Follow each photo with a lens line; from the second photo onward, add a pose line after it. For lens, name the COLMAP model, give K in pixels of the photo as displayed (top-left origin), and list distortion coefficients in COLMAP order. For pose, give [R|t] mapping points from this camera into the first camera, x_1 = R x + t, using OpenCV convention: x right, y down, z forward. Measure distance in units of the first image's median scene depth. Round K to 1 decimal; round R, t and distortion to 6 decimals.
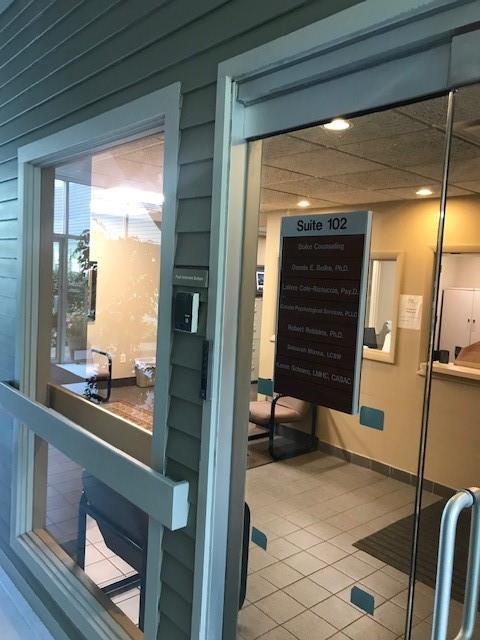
lens RADIAL K [[531.0, 0, 251.9], [0, 531.0, 320.9], [0, 0, 1]] dist [0.035848, -0.009386]
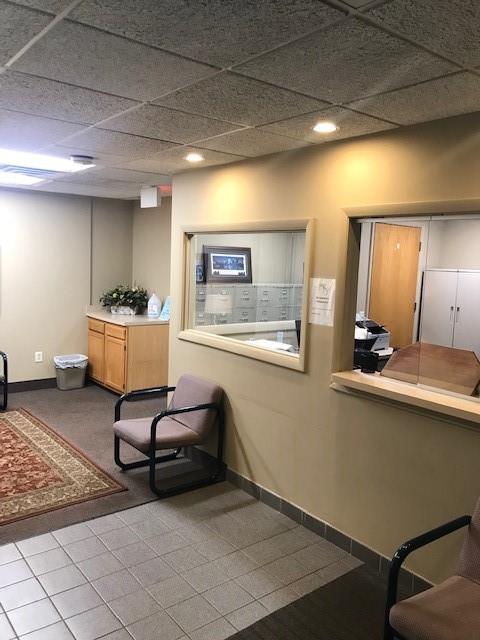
lens RADIAL K [[531.0, 0, 248.6], [0, 531.0, 317.2], [0, 0, 1]] dist [0.035848, -0.009386]
pose [[0.998606, -0.007200, -0.052282, 0.215189], [0.008252, 0.999768, 0.019921, -0.010240], [0.052126, -0.020324, 0.998434, 0.252194]]
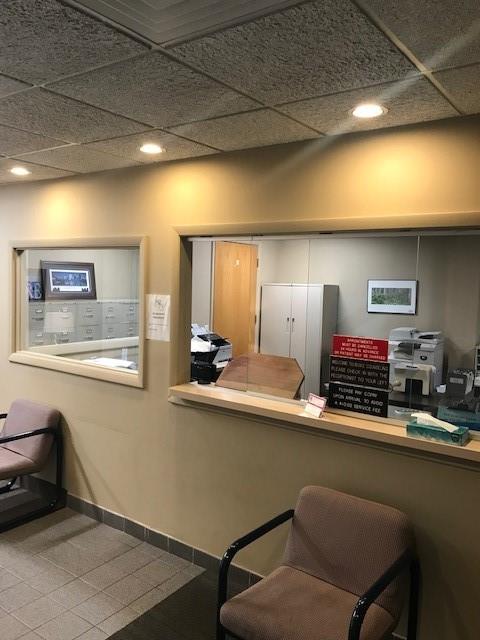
lens RADIAL K [[531.0, 0, 246.1], [0, 531.0, 318.2], [0, 0, 1]] dist [0.035848, -0.009386]
pose [[0.976005, -0.039293, 0.214175, 0.236475], [0.039984, 0.999200, 0.001105, -0.010828], [-0.214047, 0.007485, 0.976795, 0.236009]]
